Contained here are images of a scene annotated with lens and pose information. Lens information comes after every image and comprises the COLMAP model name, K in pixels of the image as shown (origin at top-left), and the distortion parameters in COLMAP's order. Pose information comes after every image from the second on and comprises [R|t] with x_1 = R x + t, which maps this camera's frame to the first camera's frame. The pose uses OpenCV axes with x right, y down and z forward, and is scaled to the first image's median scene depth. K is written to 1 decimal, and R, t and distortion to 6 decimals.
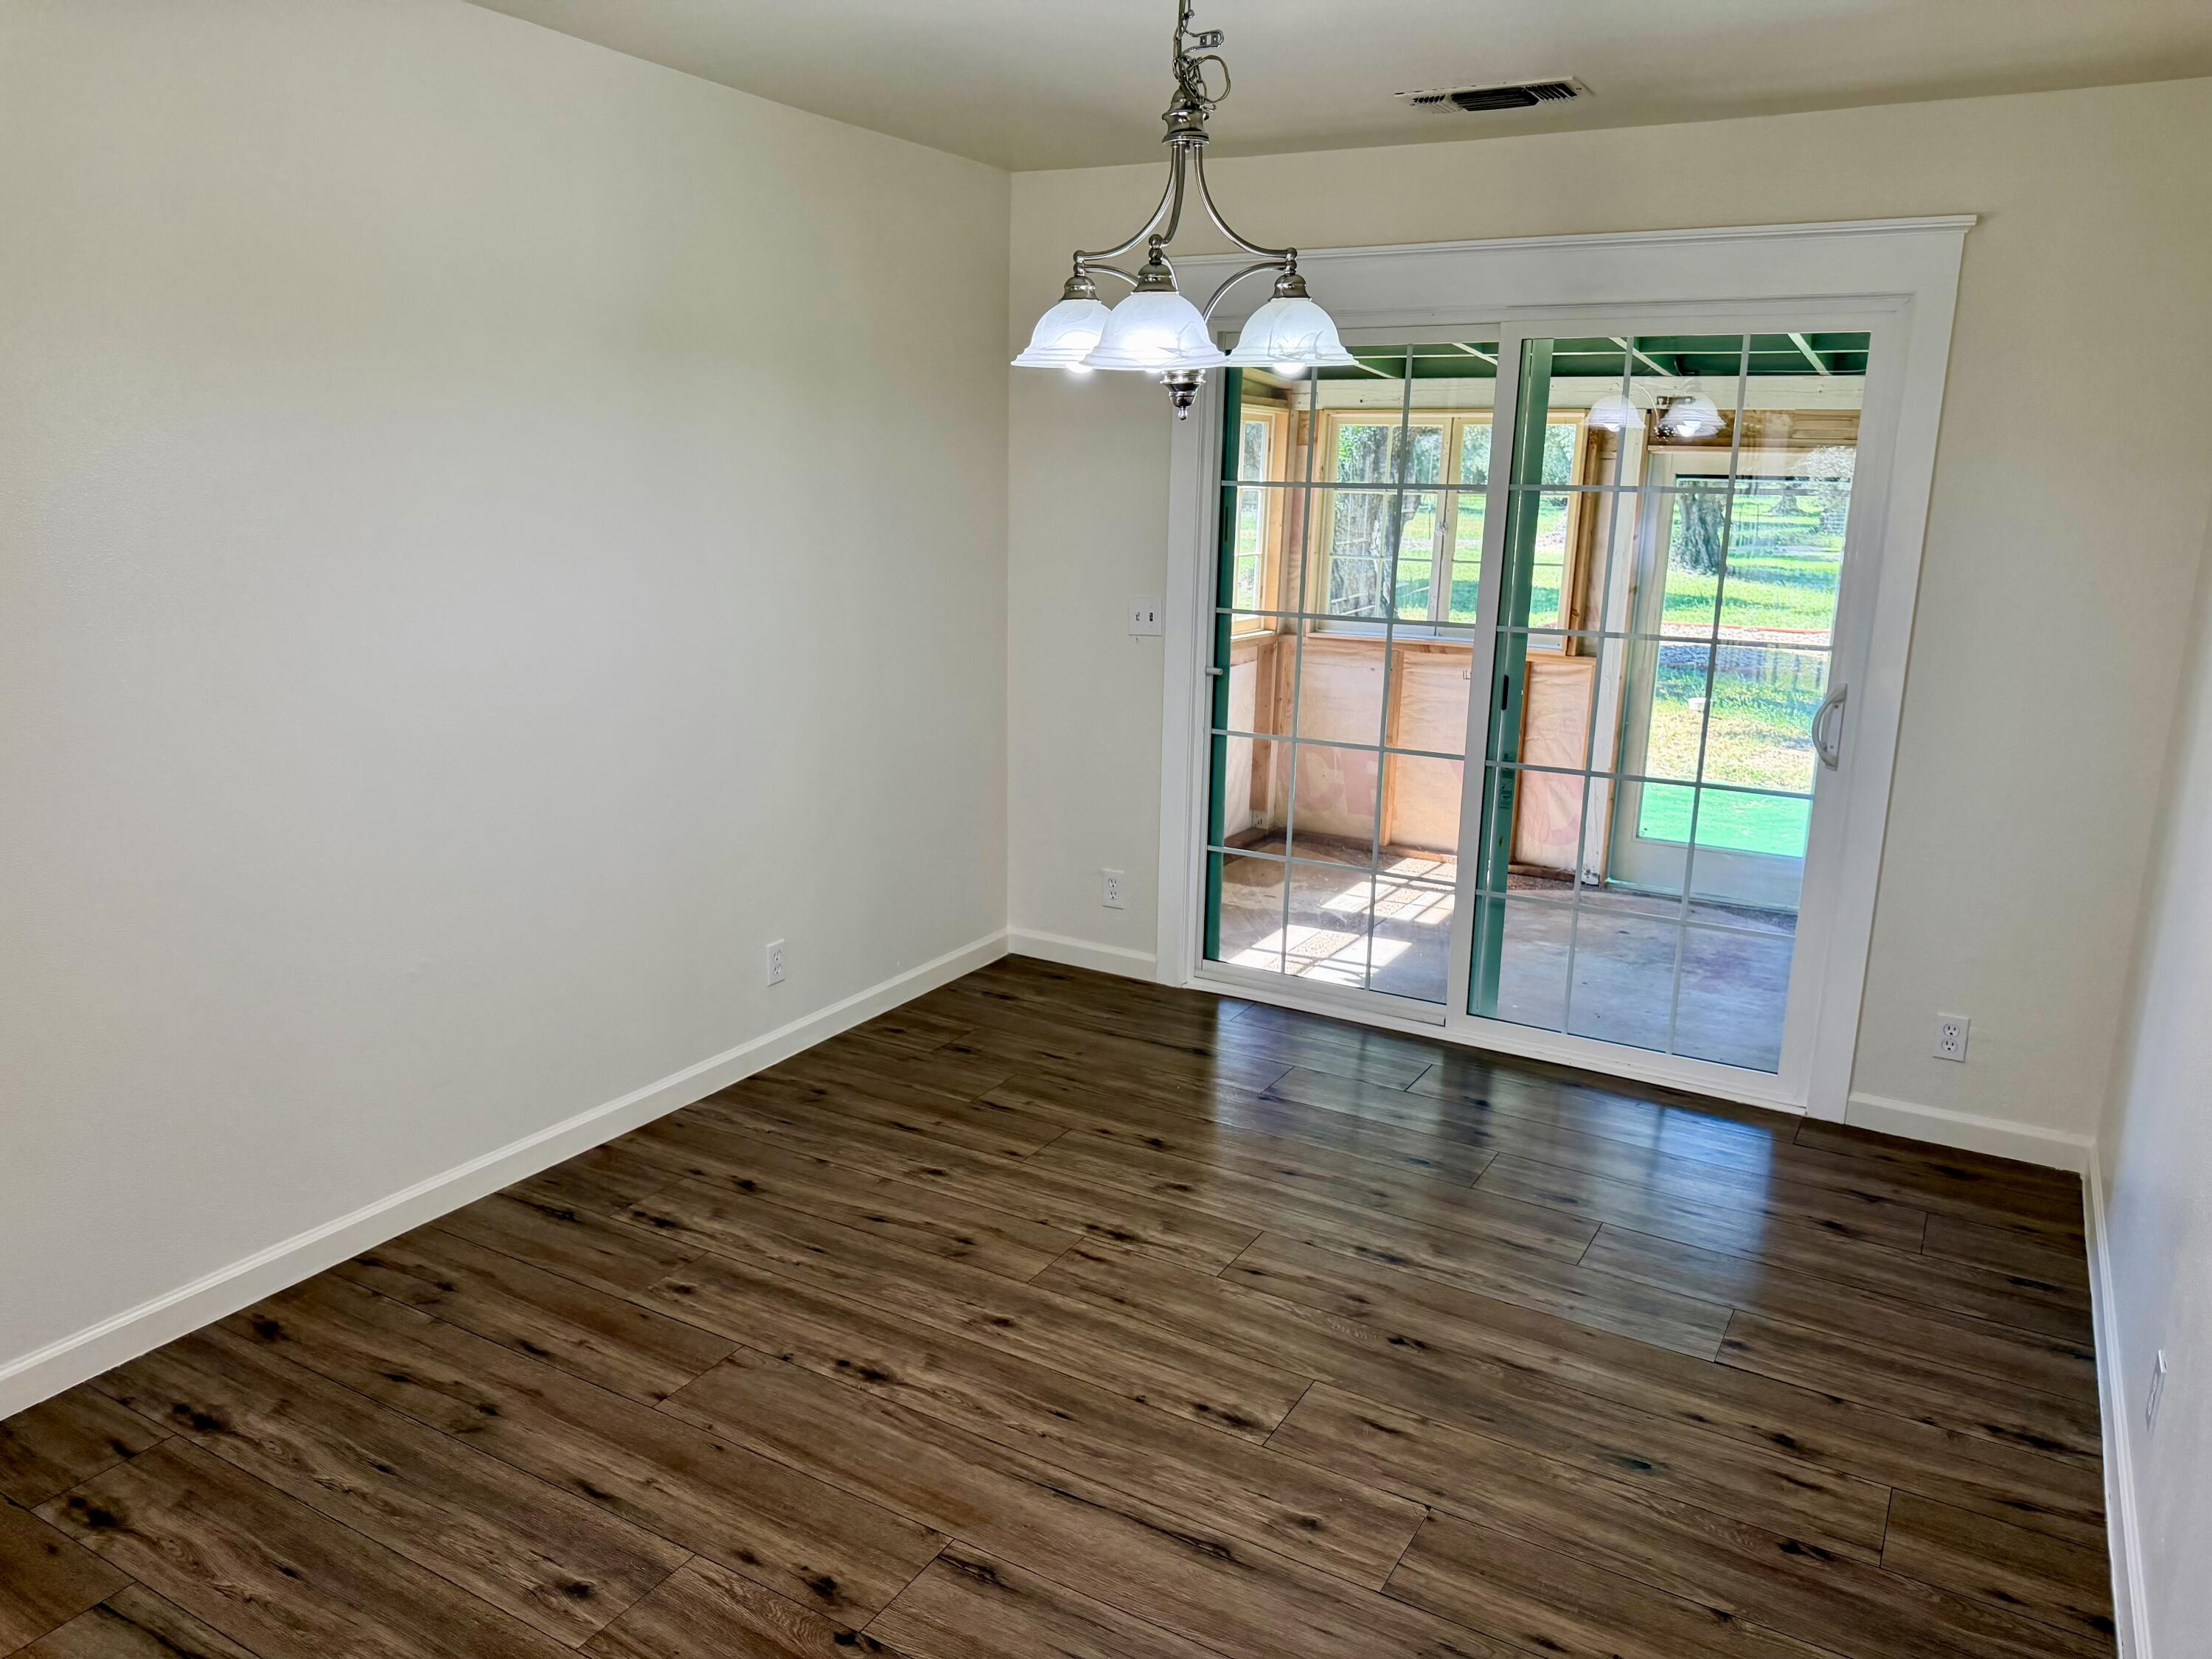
lens RADIAL K [[1574.7, 0, 1100.0], [0, 1574.7, 827.3], [0, 0, 1]] dist [0.045317, -0.055893]
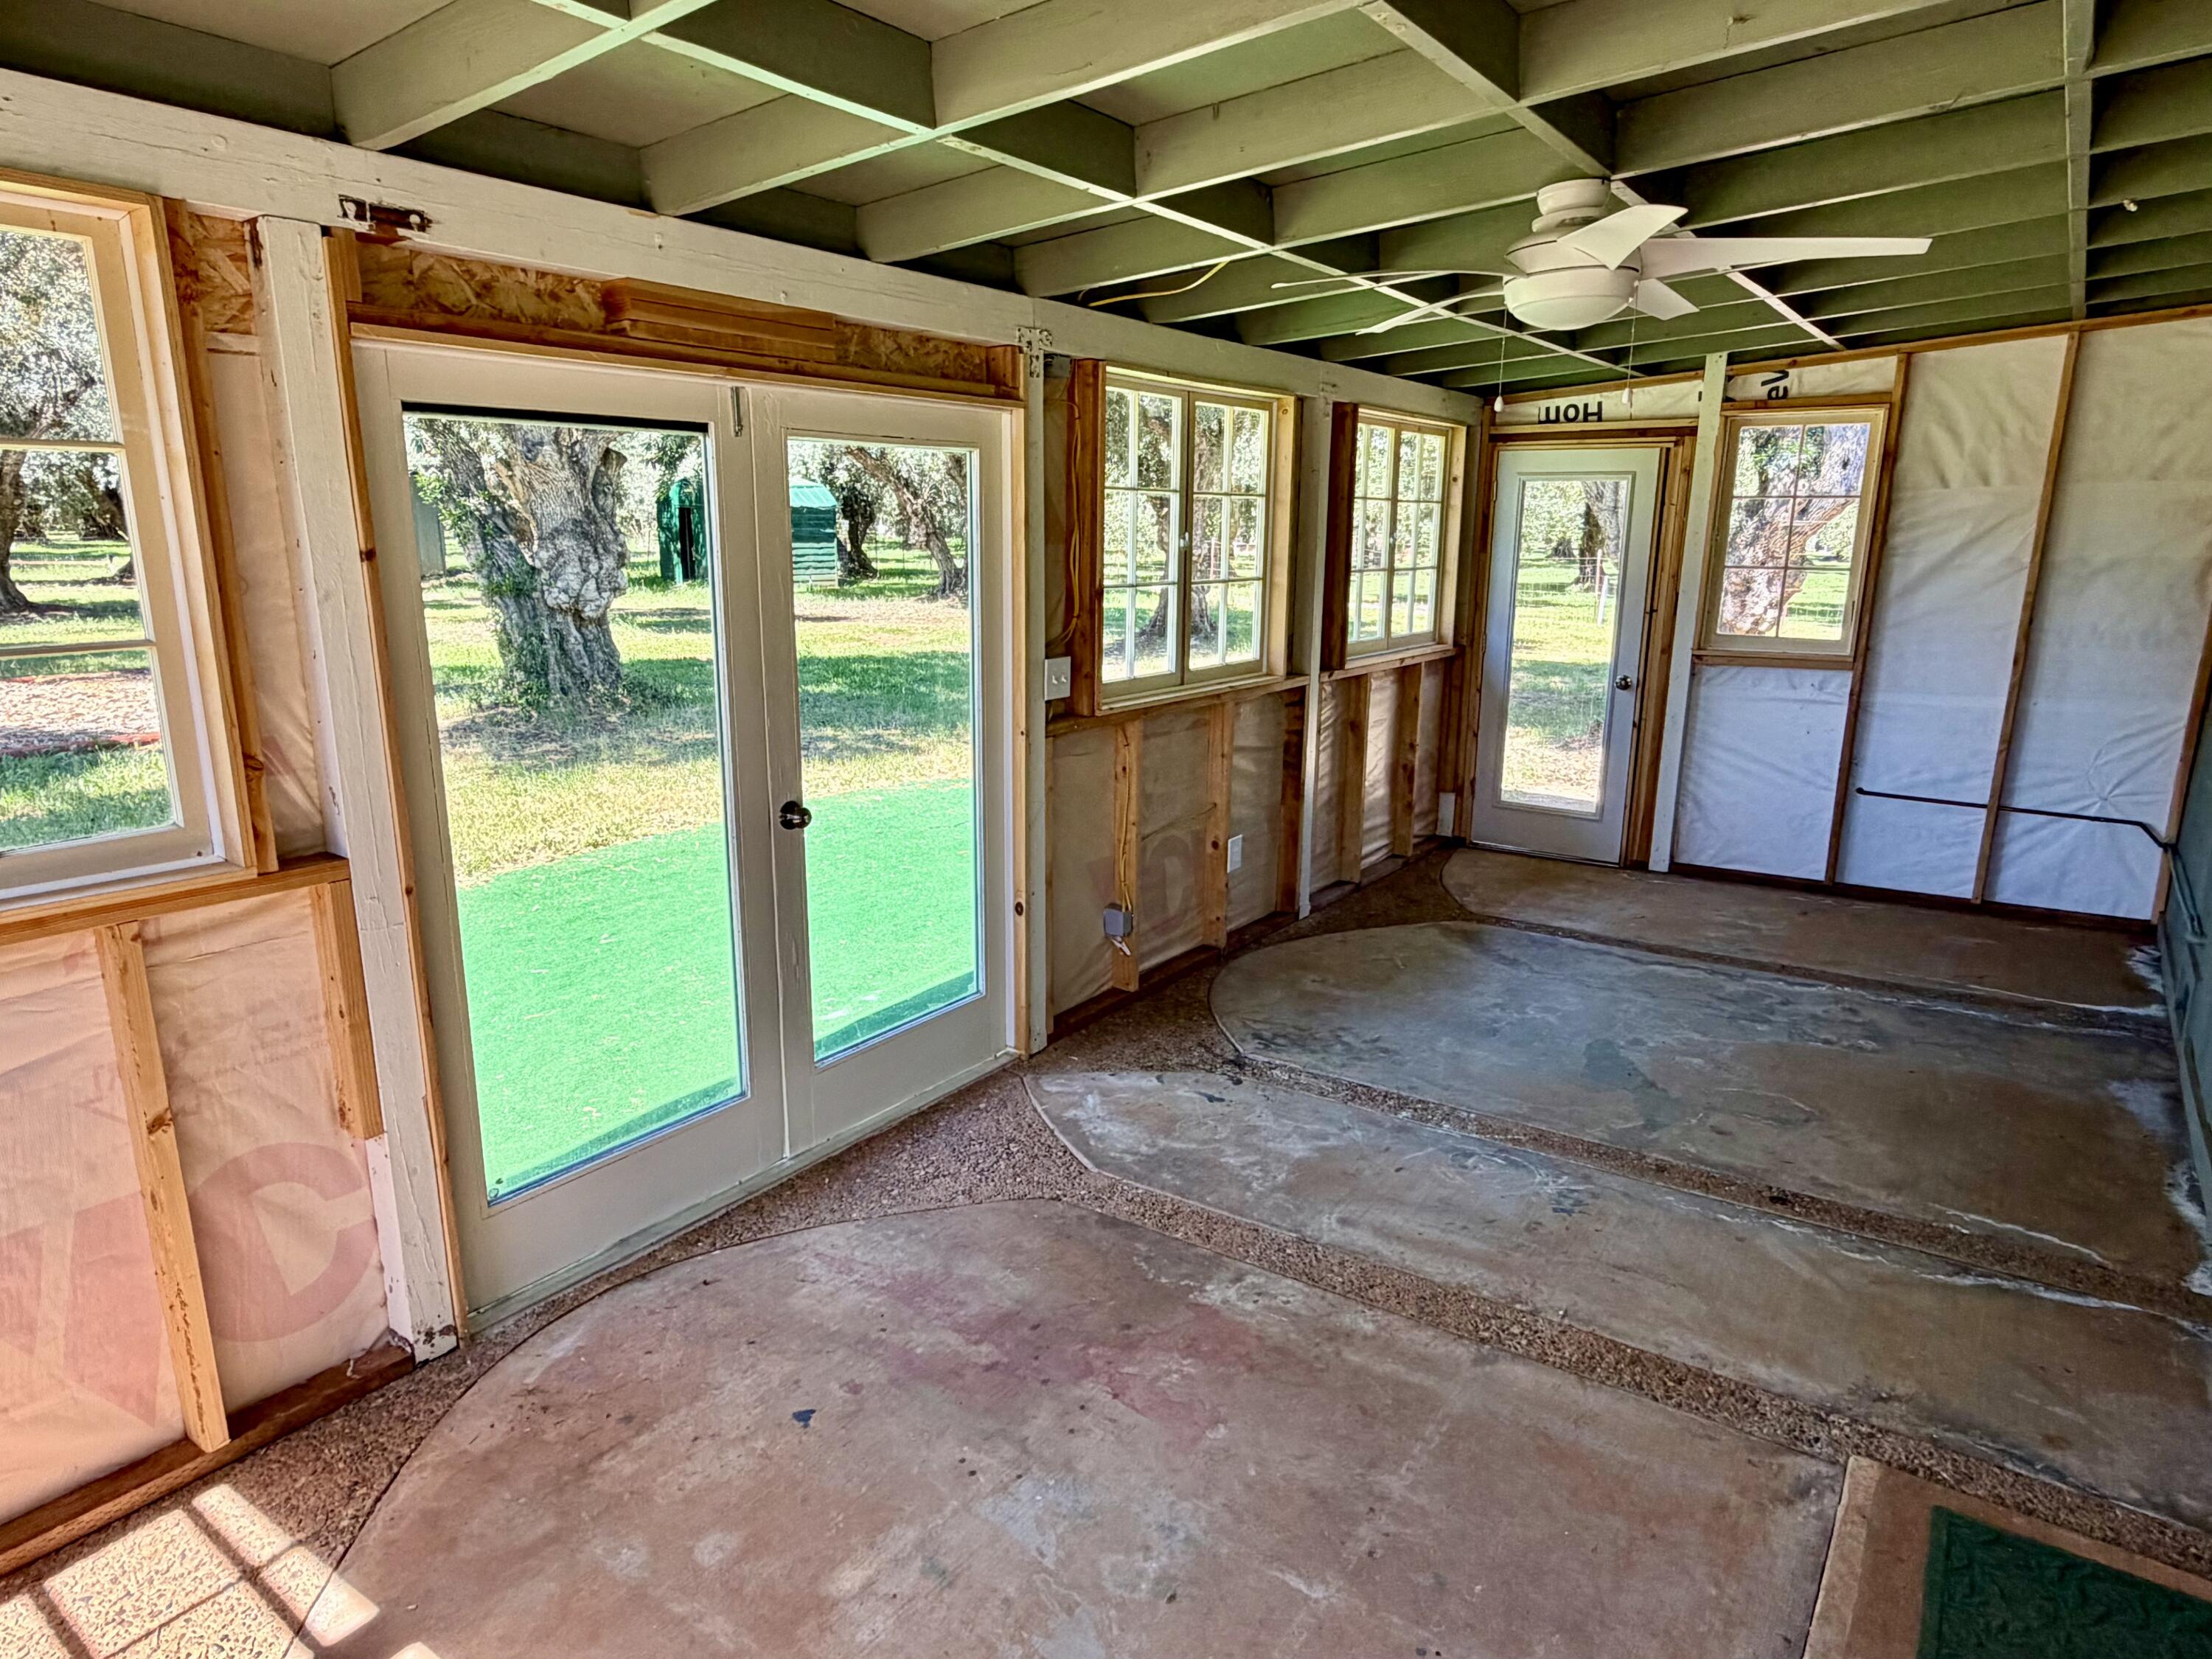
lens RADIAL K [[1342.5, 0, 1097.3], [0, 1342.5, 837.4], [0, 0, 1]] dist [0.006769, 0.001120]
pose [[0.096855, -0.256971, 0.961554, 0.007746], [0.211976, 0.949256, 0.232332, -0.164420], [-0.972463, 0.181324, 0.146412, 0.827779]]
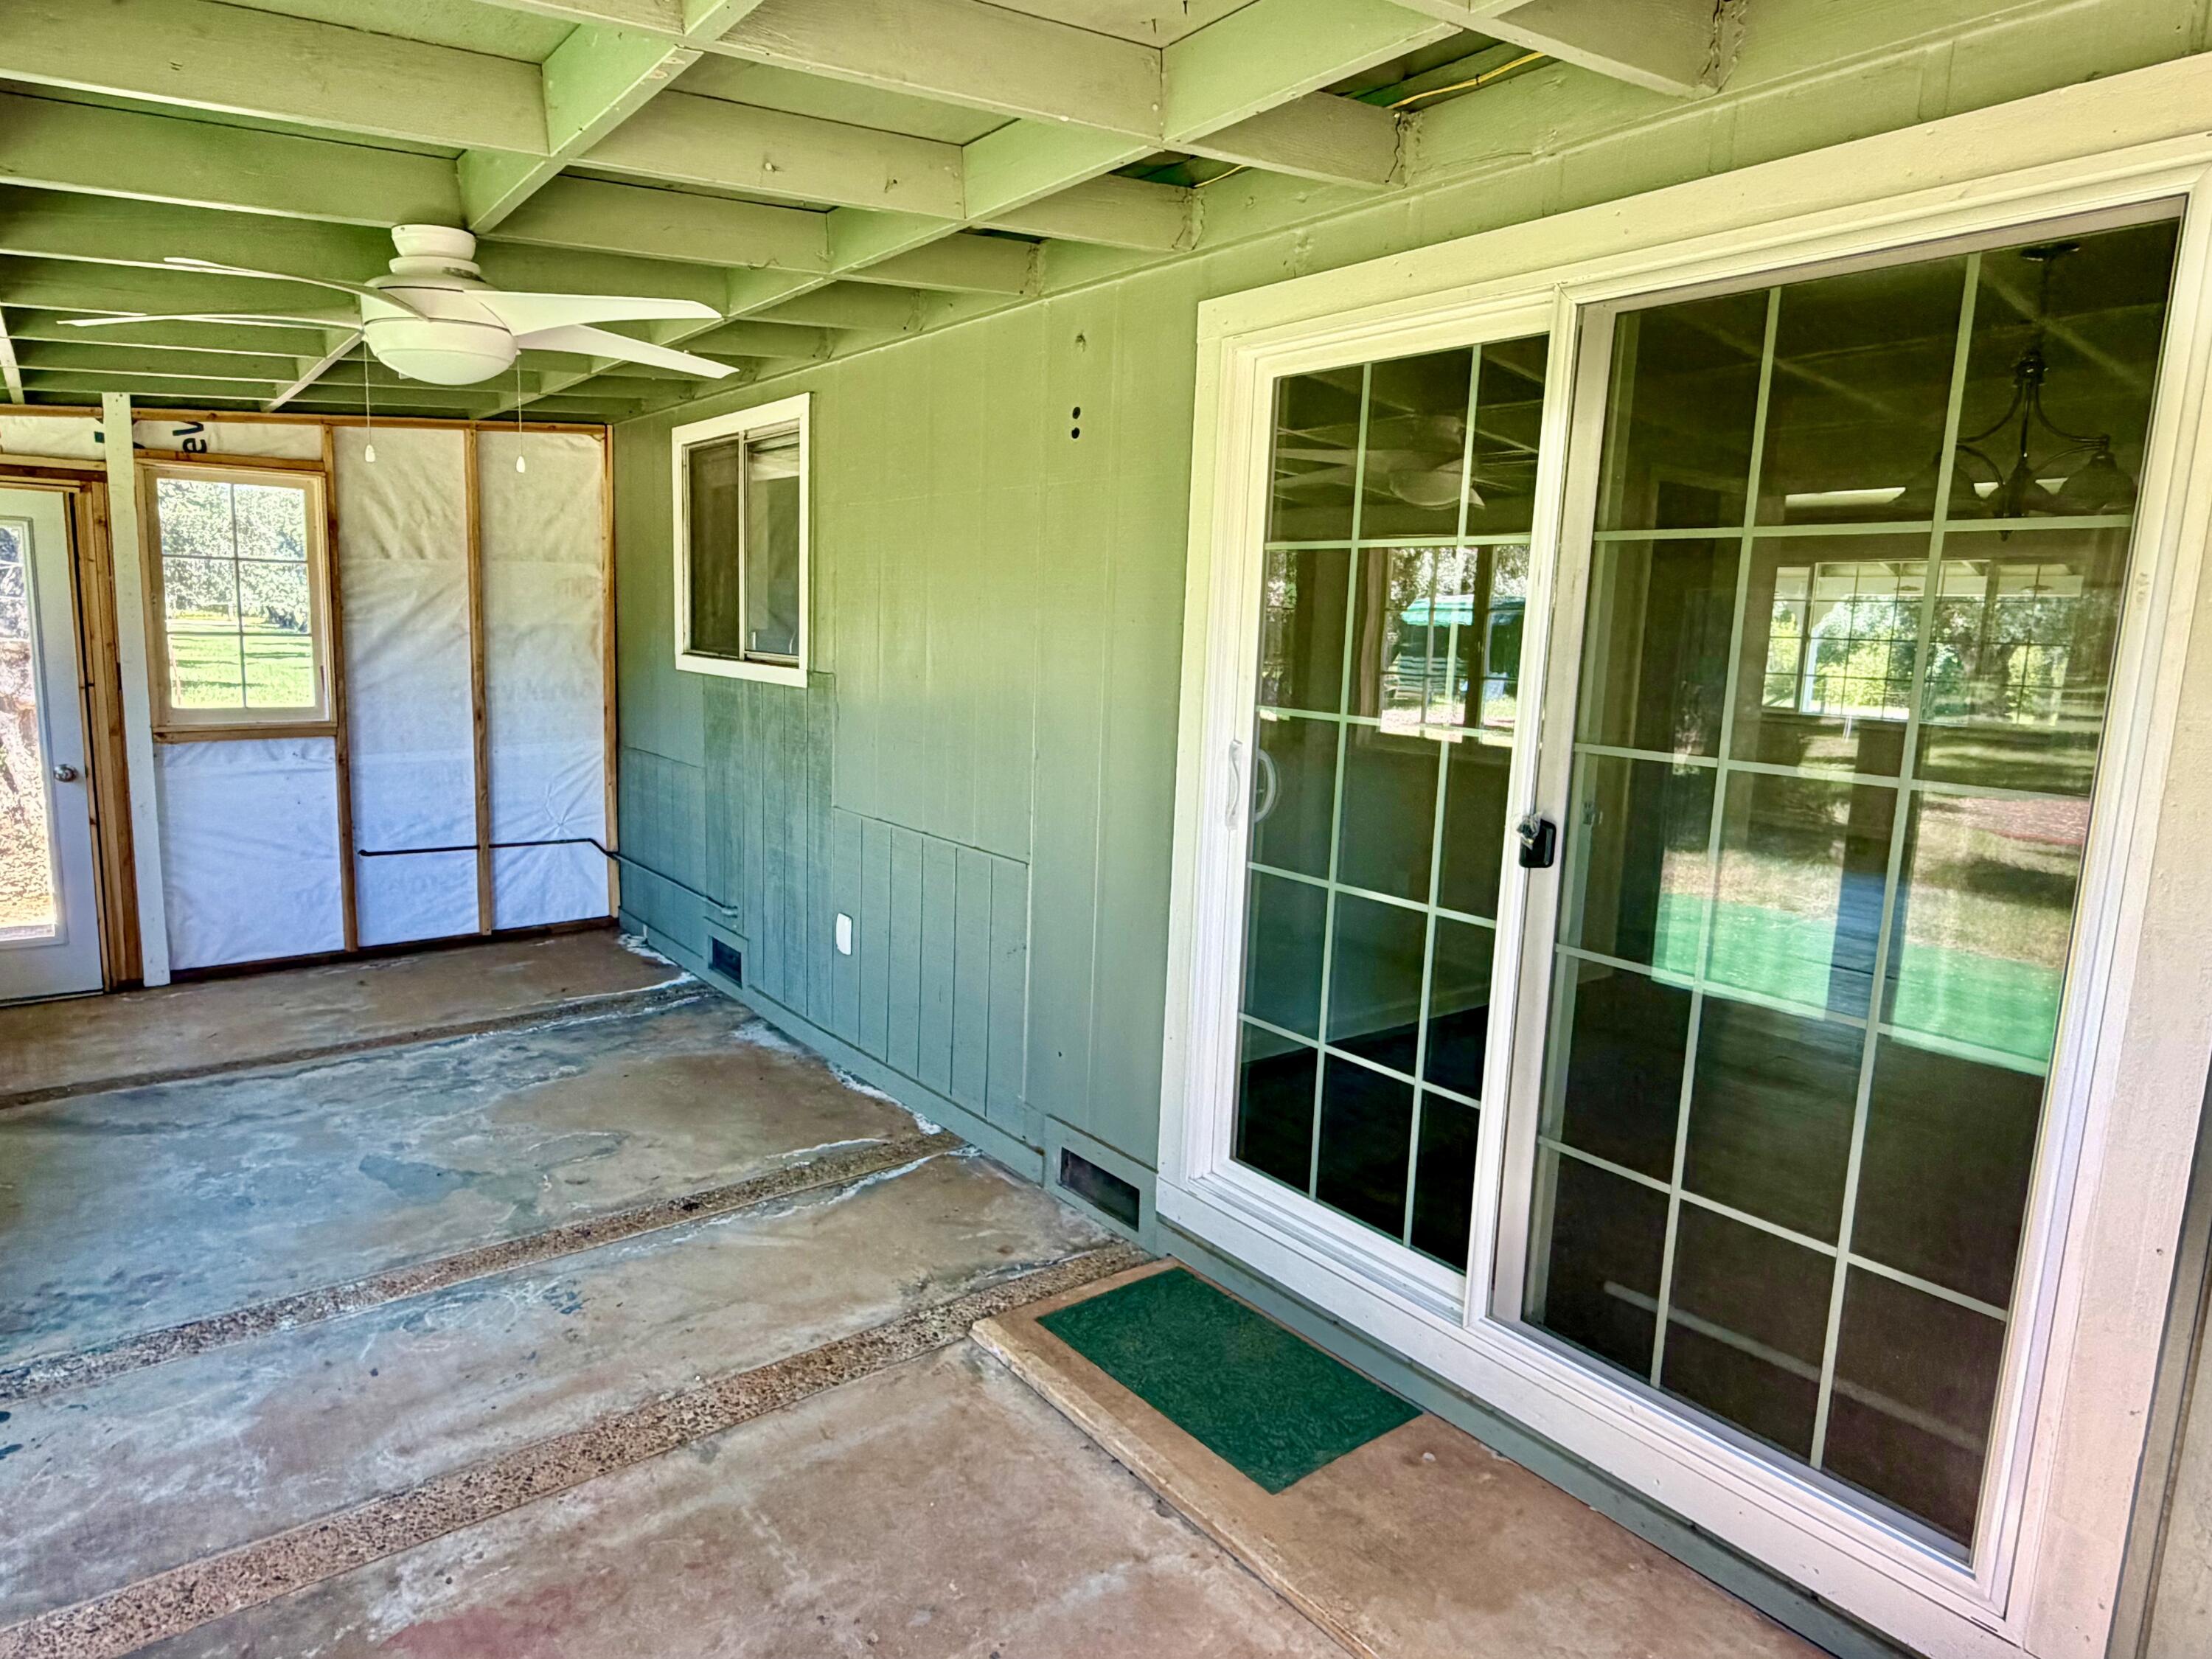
lens RADIAL K [[1342.5, 0, 1098.6], [0, 1342.5, 827.5], [0, 0, 1]] dist [0.006769, 0.001120]
pose [[-0.921285, -0.116720, 0.370960, 0.144990], [0.026044, 0.933236, 0.358319, -0.205036], [-0.388016, 0.339775, -0.856736, 1.040420]]
